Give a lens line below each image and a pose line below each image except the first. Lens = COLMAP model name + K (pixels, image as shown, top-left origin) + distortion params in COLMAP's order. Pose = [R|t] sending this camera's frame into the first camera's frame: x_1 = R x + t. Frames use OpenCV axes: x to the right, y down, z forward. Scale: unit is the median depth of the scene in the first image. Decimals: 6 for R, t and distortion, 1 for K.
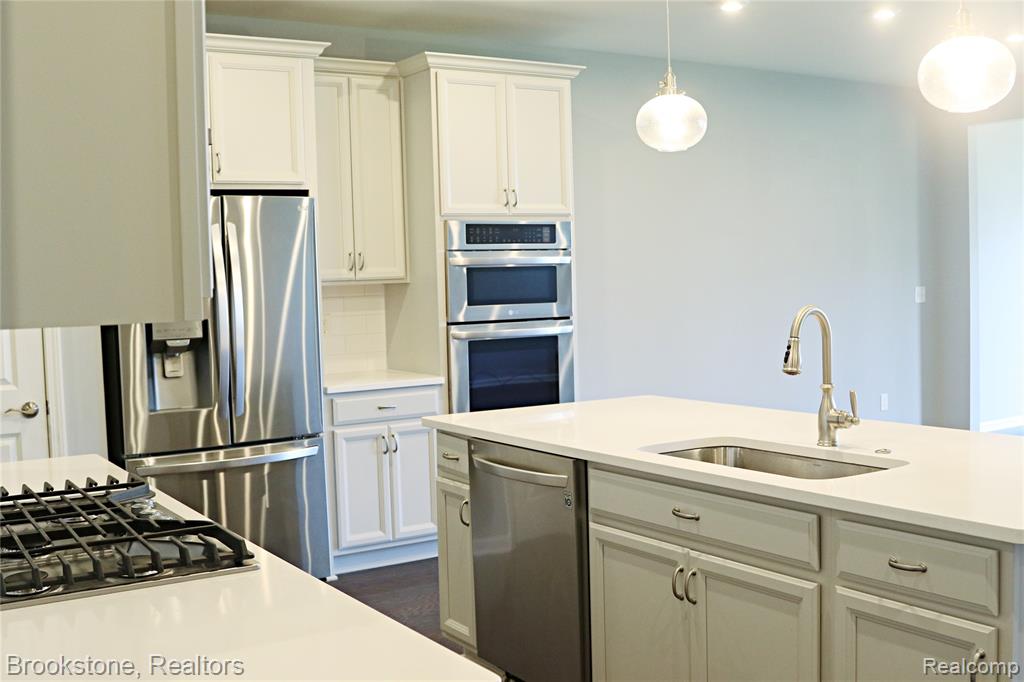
lens RADIAL K [[1120.3, 0, 508.2], [0, 1120.3, 337.3], [0, 0, 1]] dist [-0.105143, 0.000000]
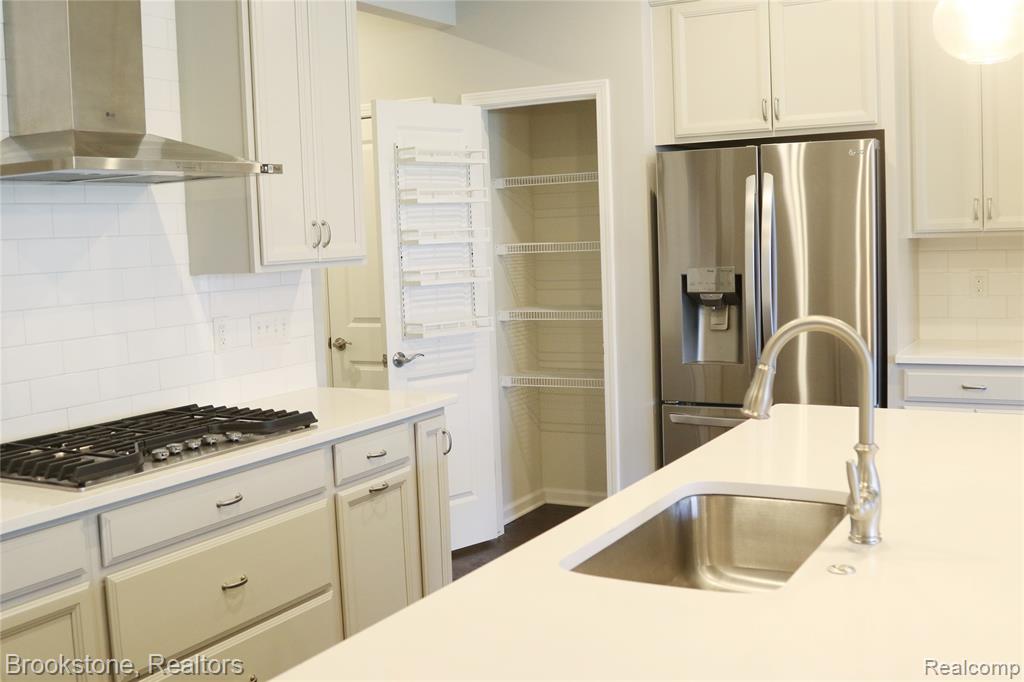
lens RADIAL K [[1120.3, 0, 507.3], [0, 1120.3, 341.1], [0, 0, 1]] dist [-0.105143, 0.000000]
pose [[0.483575, 0.091694, -0.870487, 0.480704], [-0.026995, 0.995587, 0.089876, -0.039313], [0.874886, -0.019963, 0.483917, 0.343540]]
